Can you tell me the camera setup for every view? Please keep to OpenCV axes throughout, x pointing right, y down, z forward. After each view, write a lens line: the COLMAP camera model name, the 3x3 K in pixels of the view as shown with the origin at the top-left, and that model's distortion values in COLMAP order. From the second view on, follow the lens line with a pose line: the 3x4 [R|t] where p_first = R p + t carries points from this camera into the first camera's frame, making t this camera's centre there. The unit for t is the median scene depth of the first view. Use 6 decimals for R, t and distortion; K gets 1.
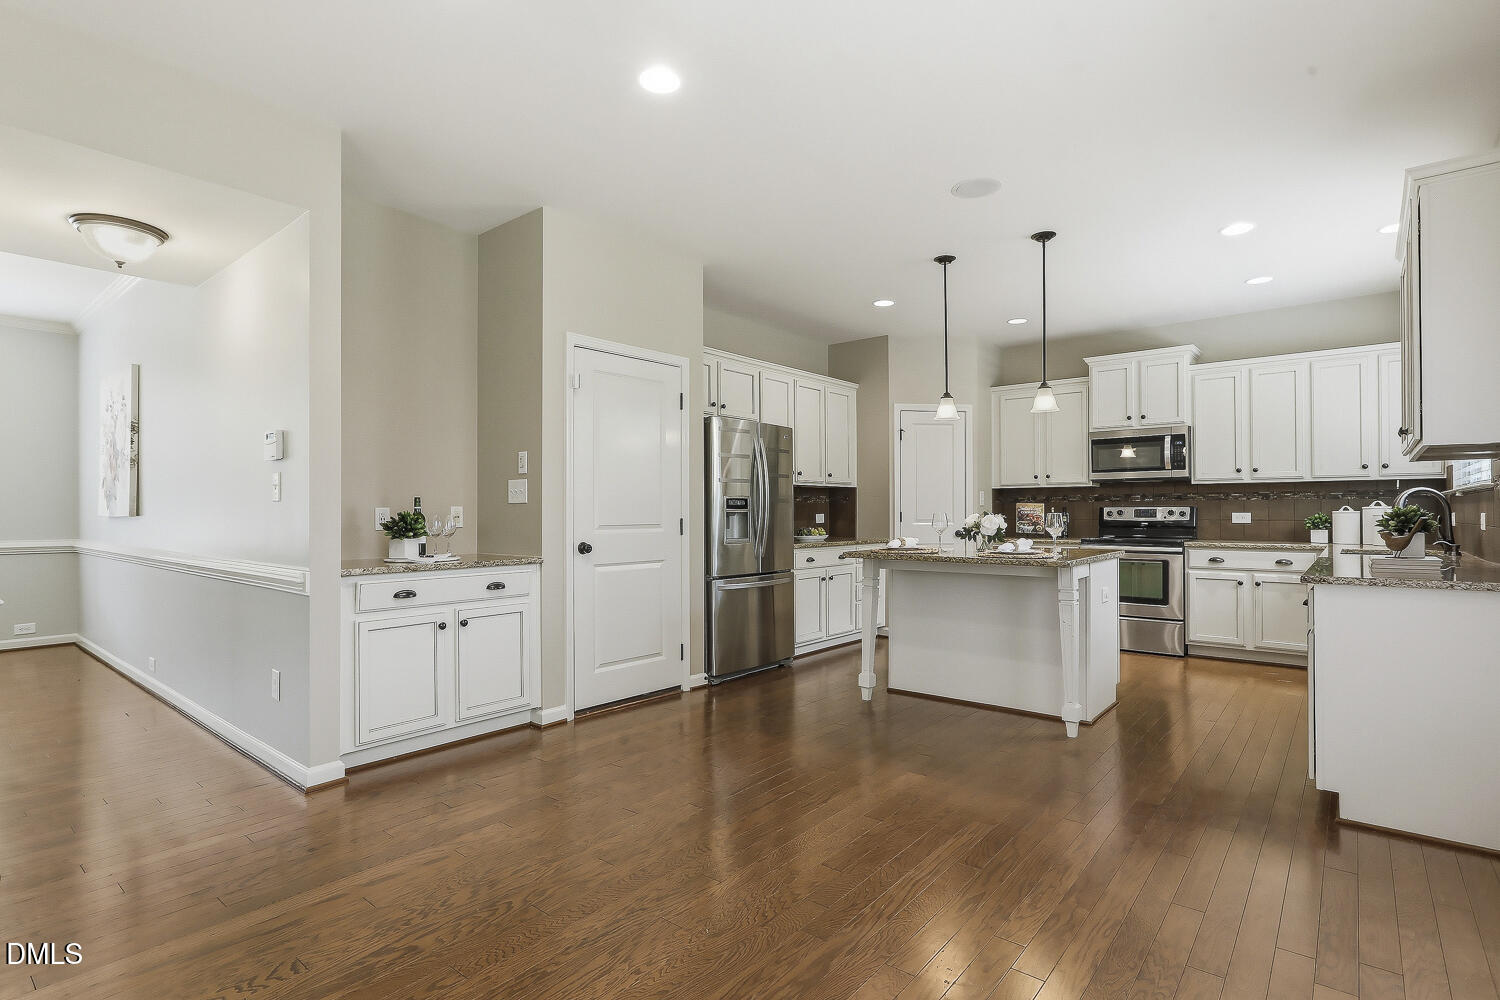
lens RADIAL K [[738.1, 0, 747.5], [0, 738.1, 504.7], [0, 0, 1]] dist [0.001576, 0.000343]
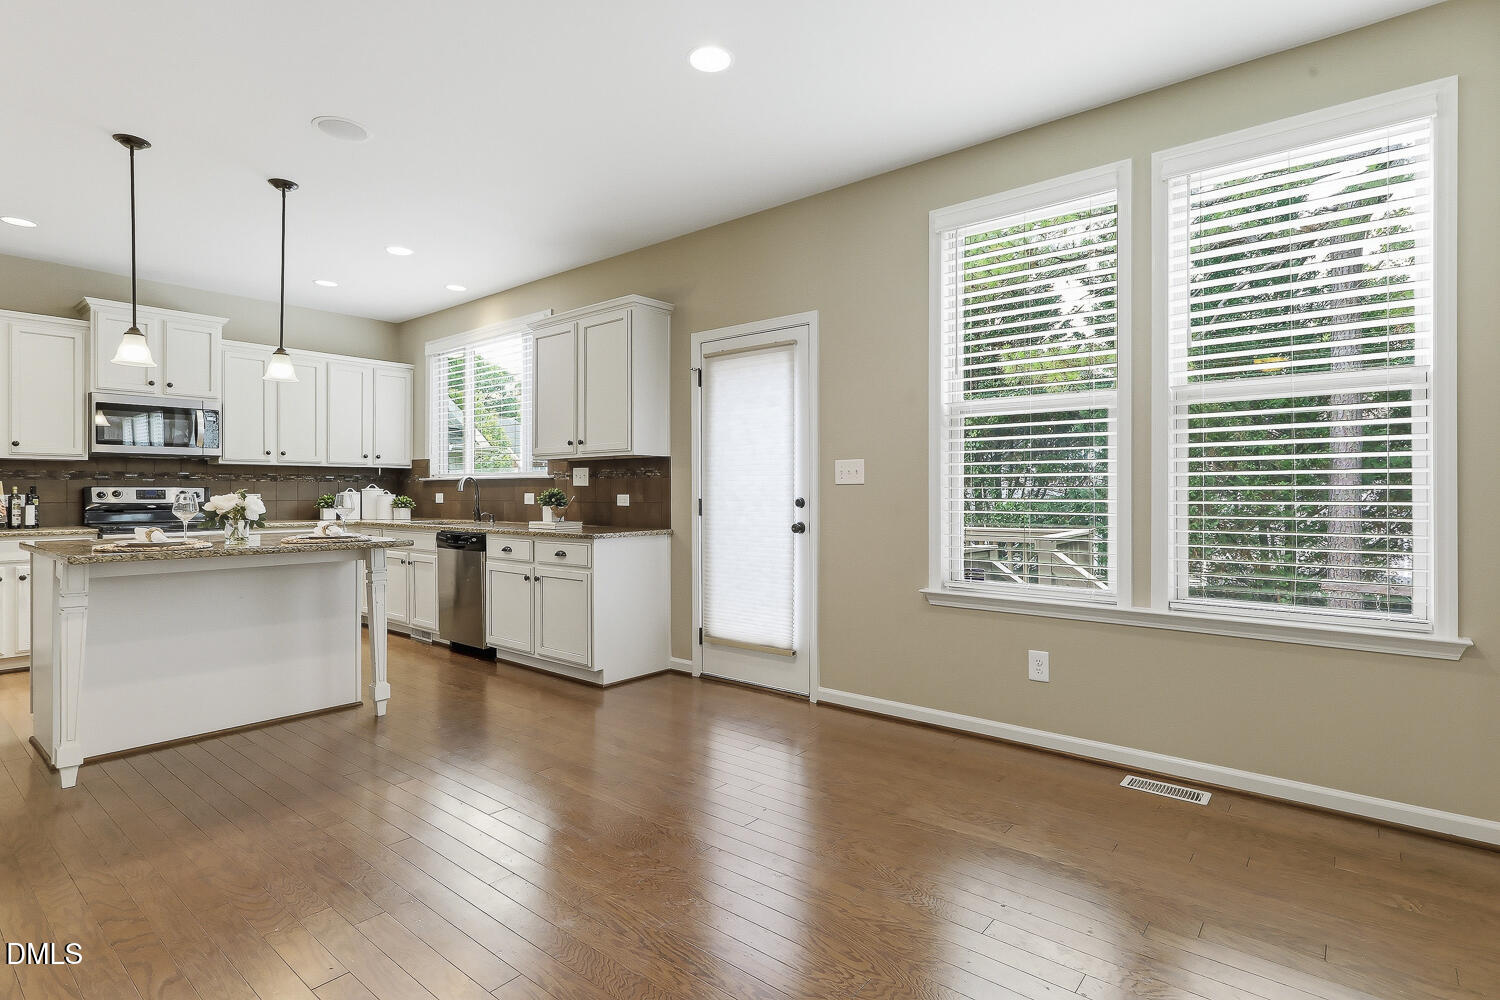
lens RADIAL K [[775.0, 0, 748.6], [0, 775.0, 489.9], [0, 0, 1]] dist [-0.000463, 0.000208]
pose [[-0.025424, 0.004745, 0.999666, -0.414187], [-0.010826, 0.999929, -0.005021, 0.003359], [-0.999618, -0.010950, -0.025371, 0.344158]]
